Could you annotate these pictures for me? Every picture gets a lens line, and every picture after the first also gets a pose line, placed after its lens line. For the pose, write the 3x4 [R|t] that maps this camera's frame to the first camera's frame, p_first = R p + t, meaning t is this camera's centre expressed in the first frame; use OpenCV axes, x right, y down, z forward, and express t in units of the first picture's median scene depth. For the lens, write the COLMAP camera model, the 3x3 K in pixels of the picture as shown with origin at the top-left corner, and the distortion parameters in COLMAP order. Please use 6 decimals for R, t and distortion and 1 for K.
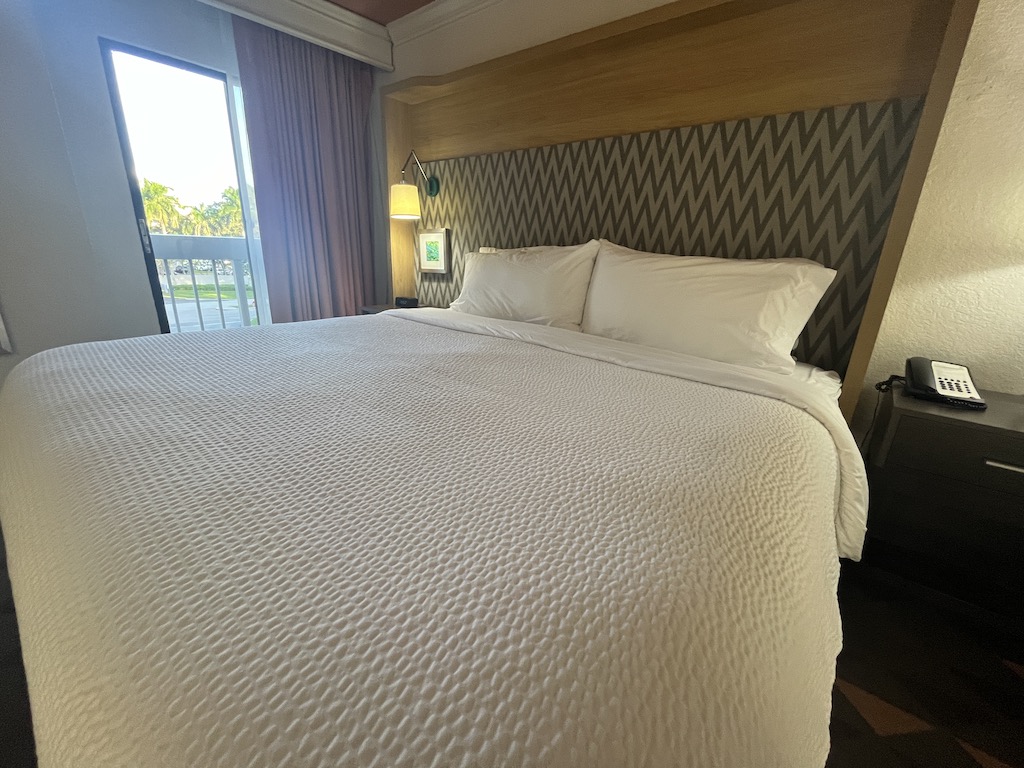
lens RADIAL K [[417.4, 0, 510.2], [0, 417.4, 380.9], [0, 0, 1]] dist [-0.002994, -0.001127]
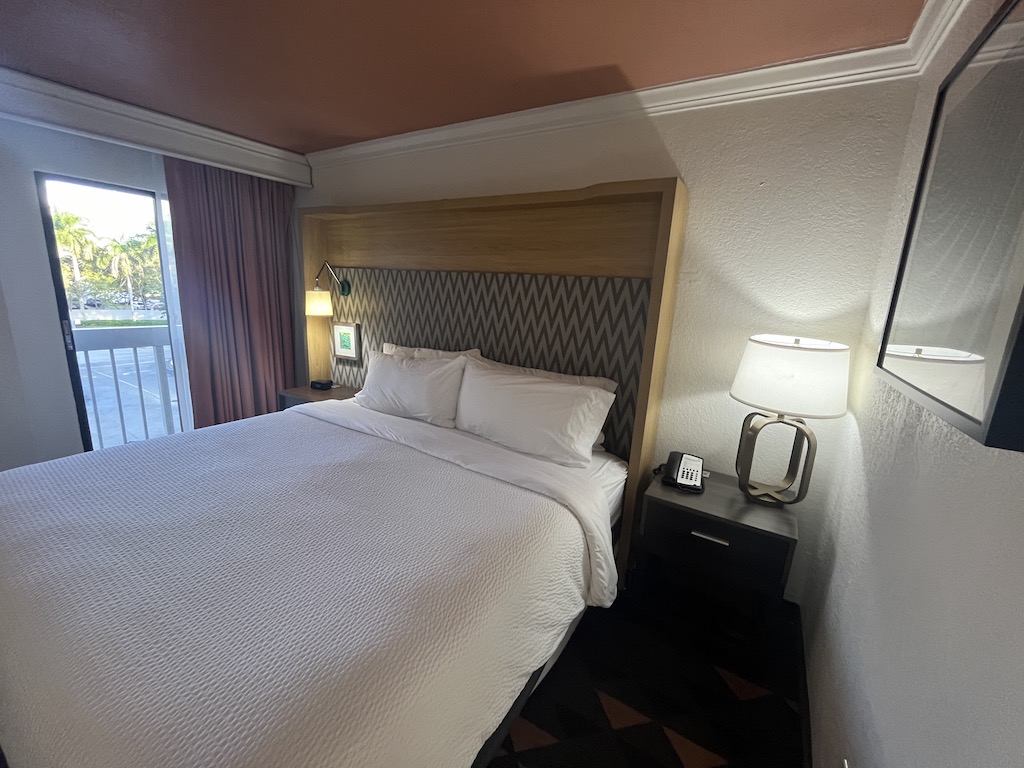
lens RADIAL K [[417.4, 0, 510.8], [0, 417.4, 380.5], [0, 0, 1]] dist [-0.002994, -0.001127]
pose [[0.991840, -0.011421, 0.126978, 0.133877], [0.021644, 0.996605, -0.079430, -0.111844], [-0.125640, 0.081530, 0.988720, -0.210128]]
